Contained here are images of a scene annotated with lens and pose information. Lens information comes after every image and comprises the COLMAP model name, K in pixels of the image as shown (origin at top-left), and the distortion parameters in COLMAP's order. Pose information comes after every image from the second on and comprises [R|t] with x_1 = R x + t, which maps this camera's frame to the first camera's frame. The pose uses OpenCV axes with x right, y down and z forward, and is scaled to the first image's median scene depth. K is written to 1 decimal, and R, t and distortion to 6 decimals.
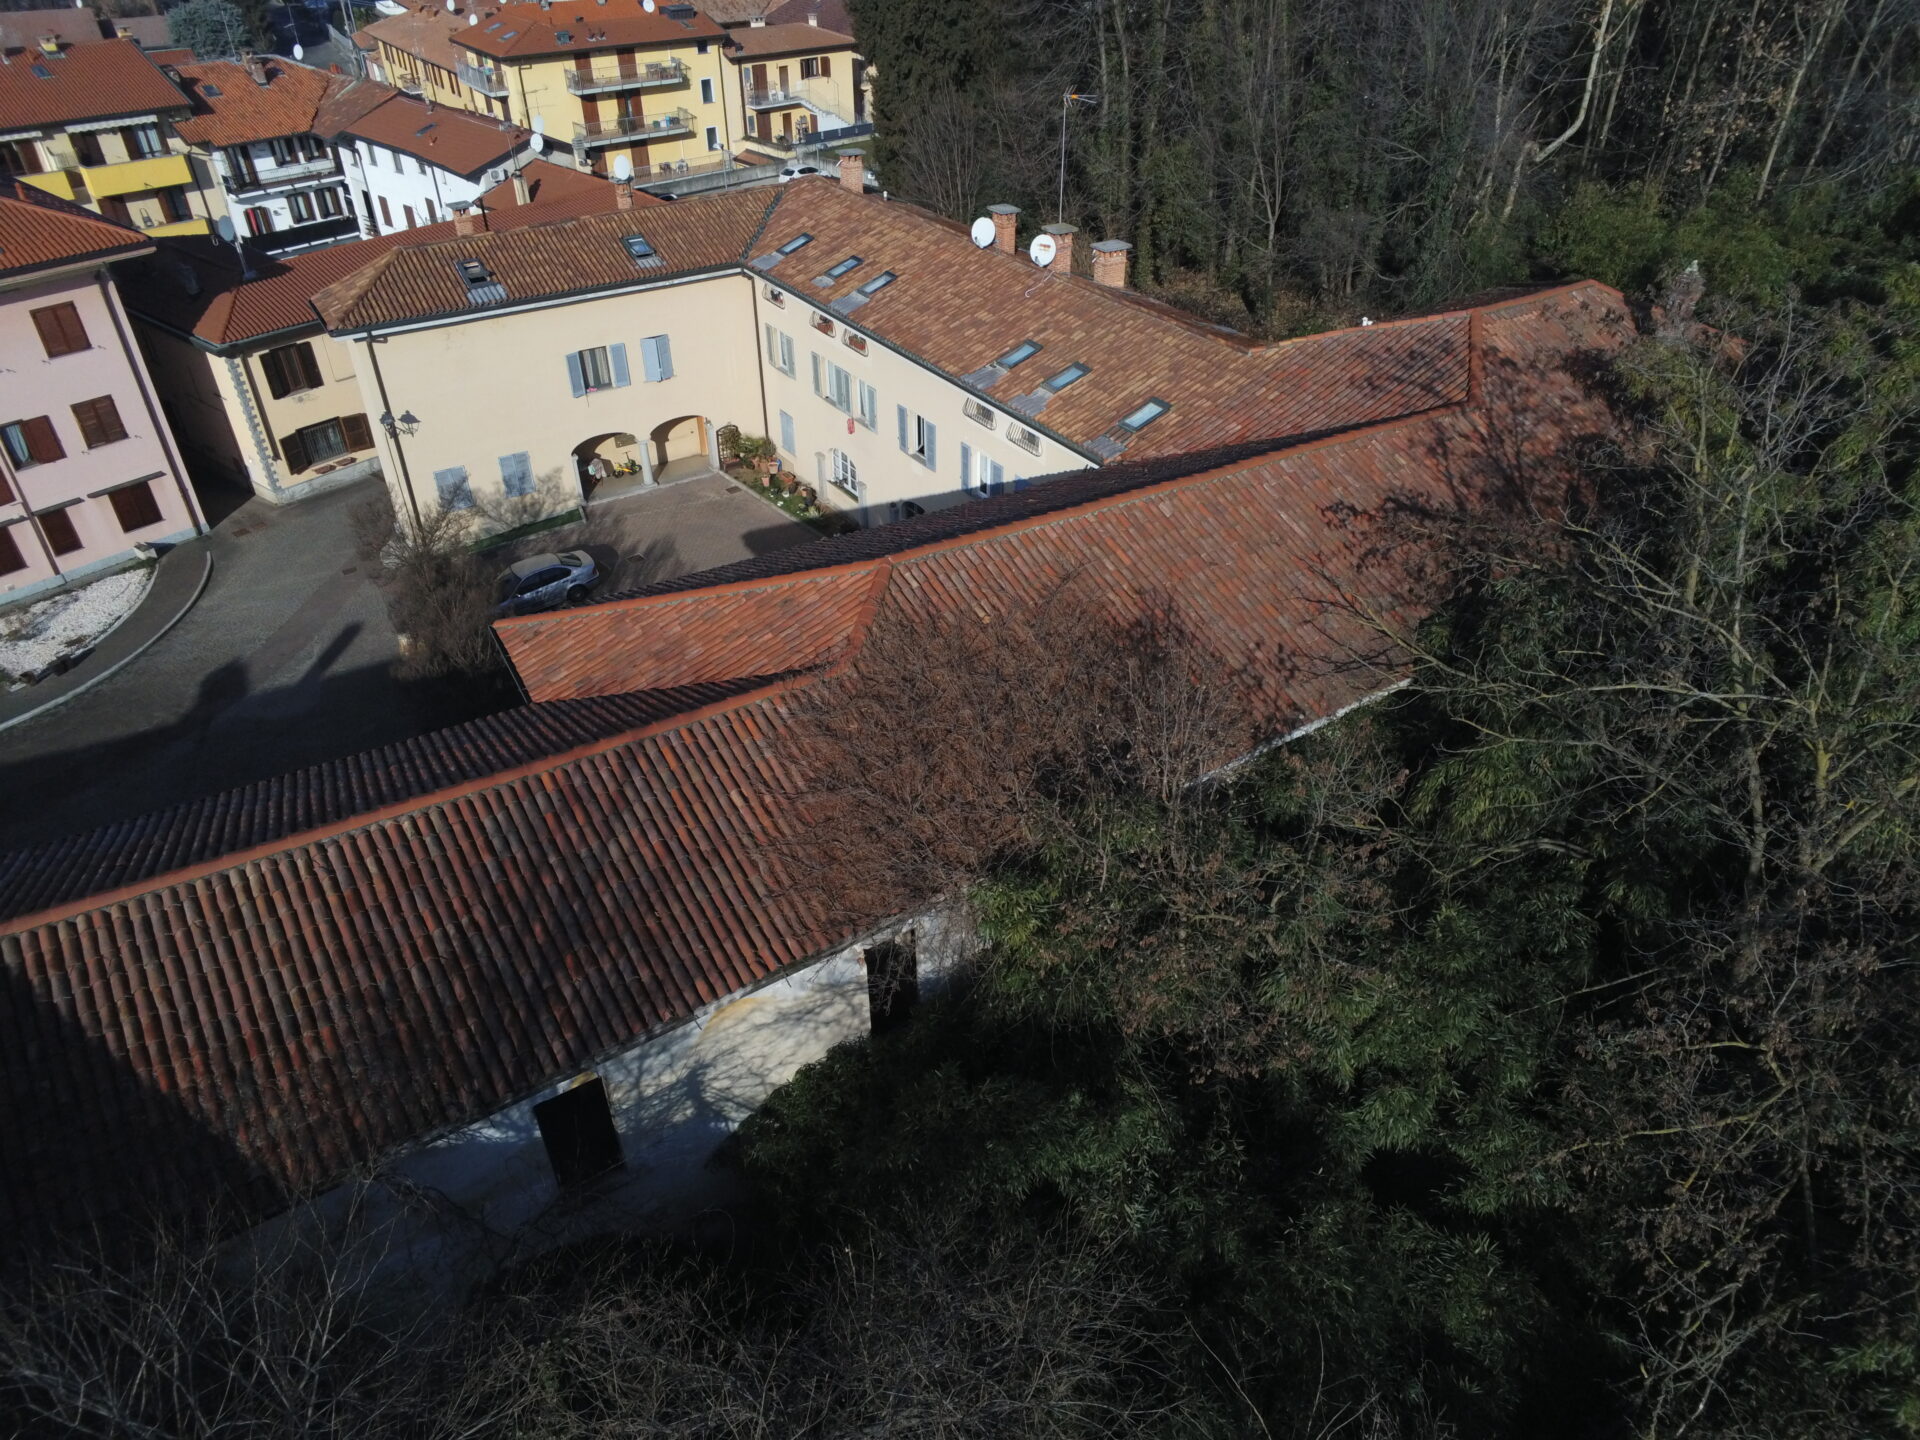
lens RADIAL K [[1248.7, 0, 960.5], [0, 1248.7, 716.0], [0, 0, 1]] dist [-0.000012, 0.002110]
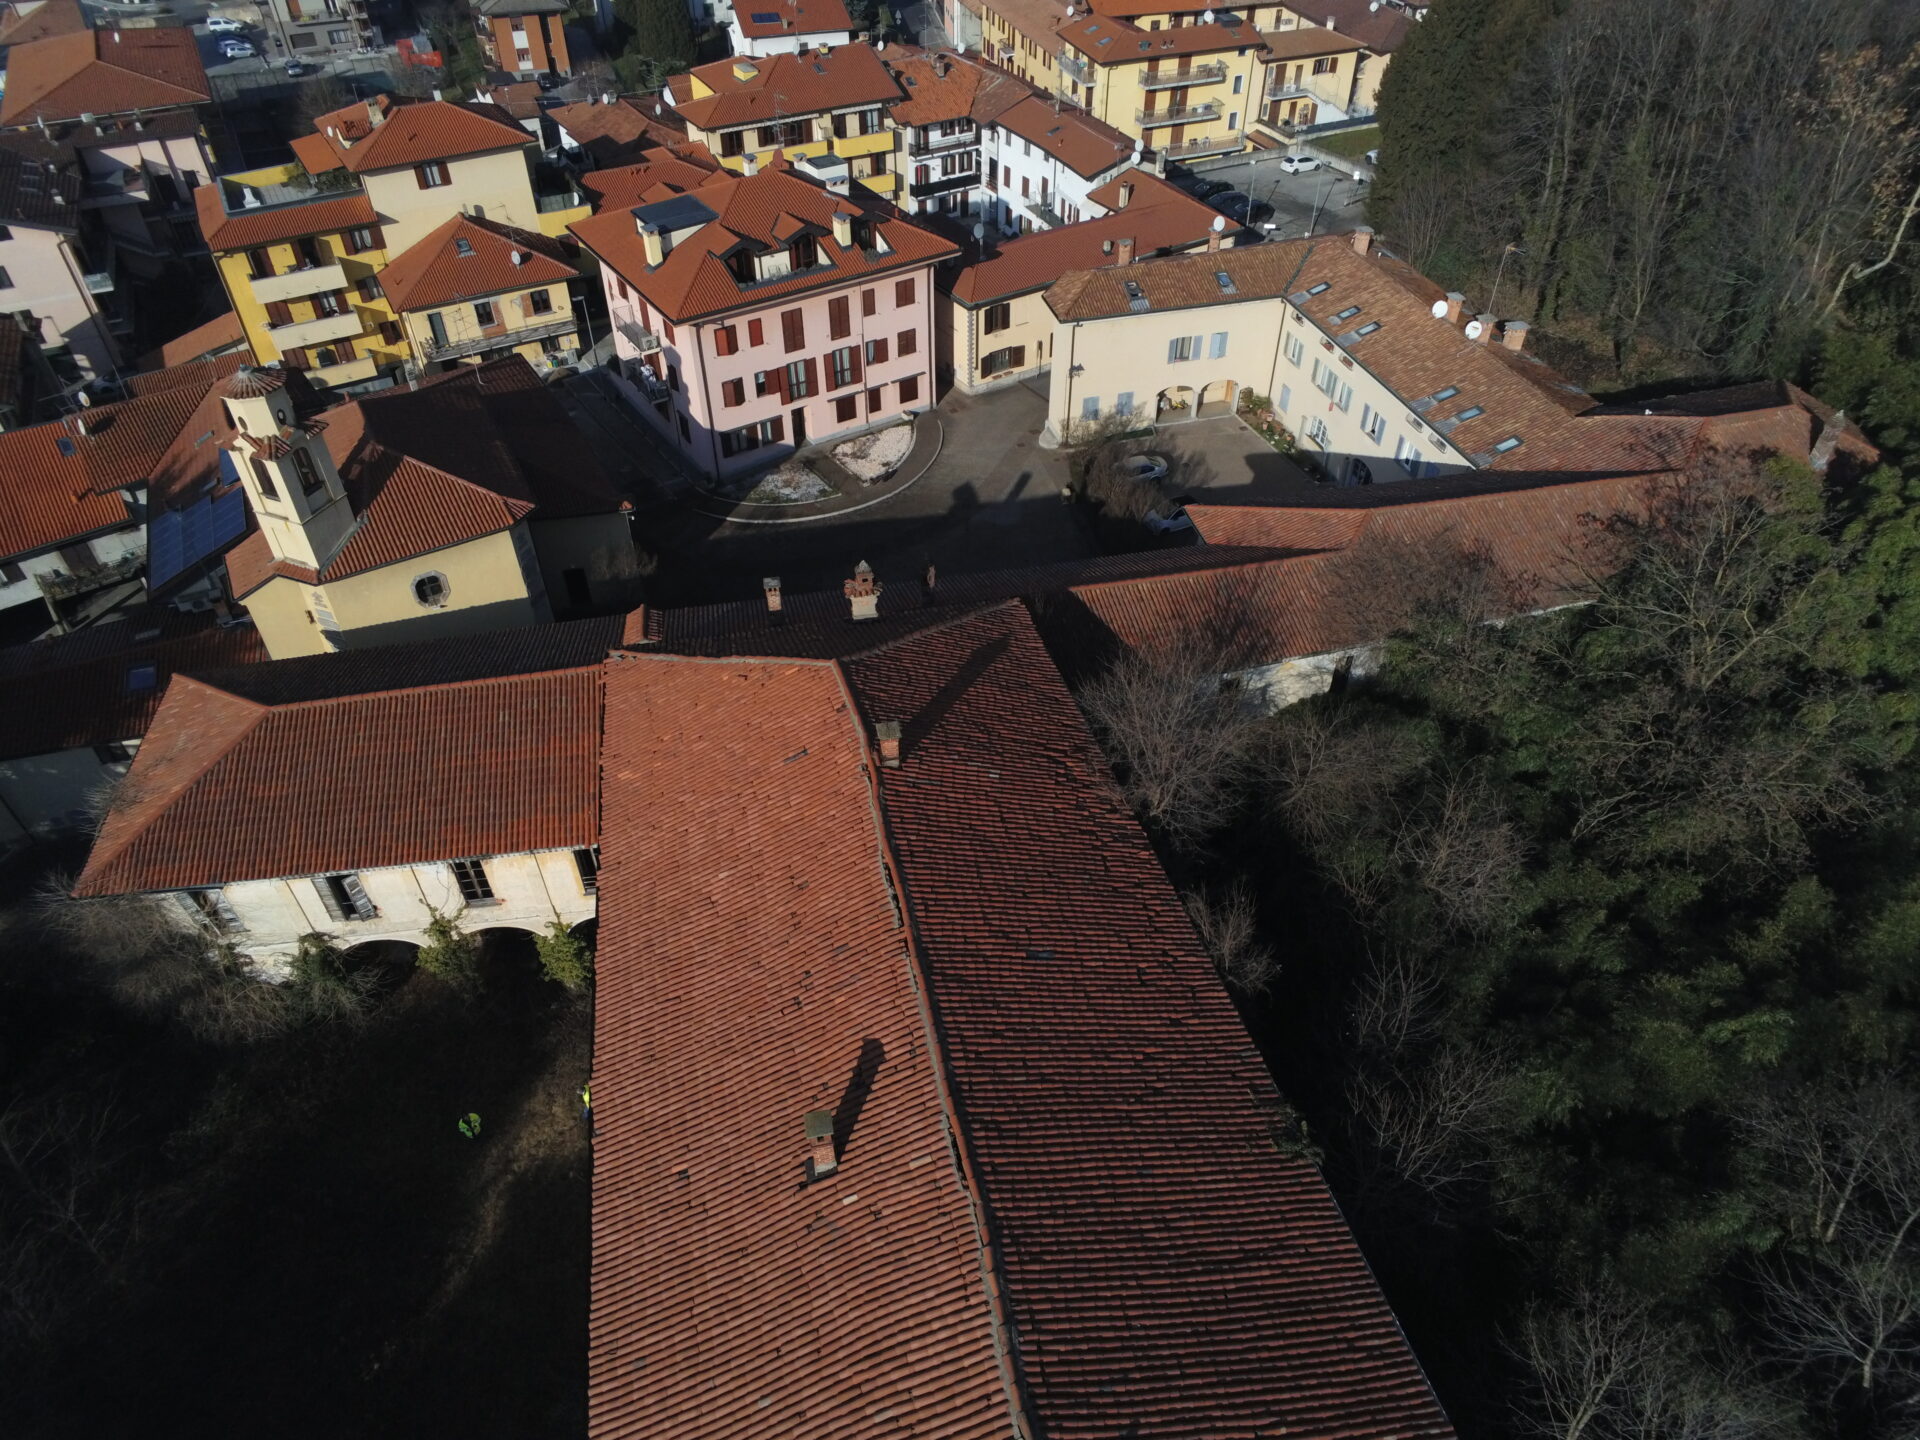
lens RADIAL K [[1248.7, 0, 954.2], [0, 1248.7, 716.6], [0, 0, 1]] dist [-0.000012, 0.002110]
pose [[0.949549, 0.204823, -0.237497, -0.083053], [-0.177986, 0.975456, 0.129644, 0.046434], [0.258222, -0.080832, 0.962698, -0.769691]]
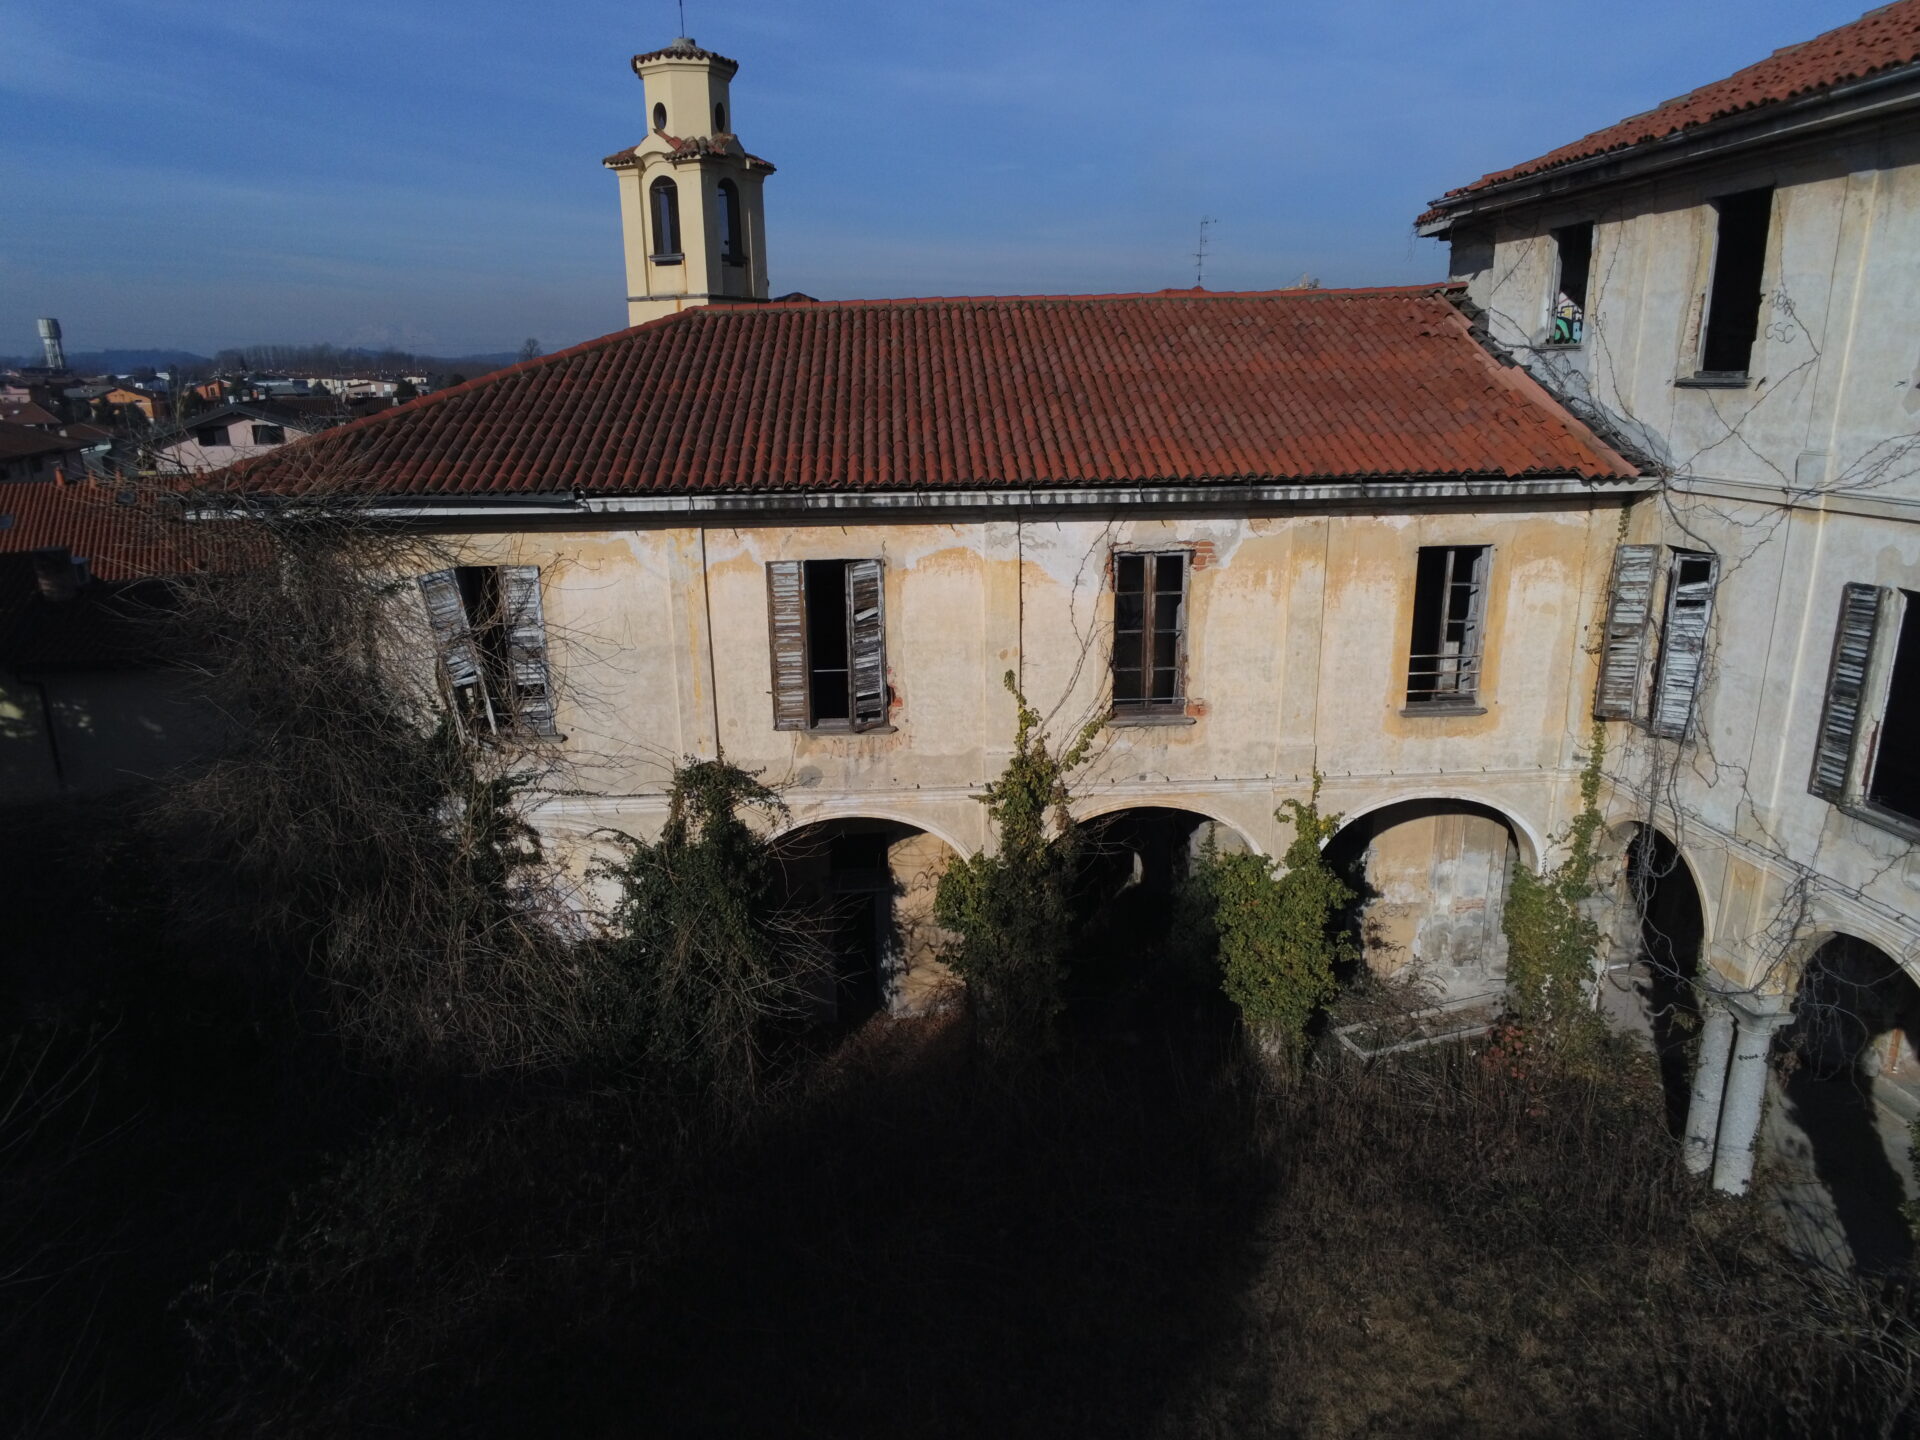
lens RADIAL K [[1248.7, 0, 956.1], [0, 1248.7, 715.3], [0, 0, 1]] dist [-0.000012, 0.002110]
pose [[0.920342, 0.093869, -0.379683, -0.558972], [-0.216708, 0.930521, -0.295242, 0.519779], [0.325589, 0.354004, 0.876740, -0.273341]]
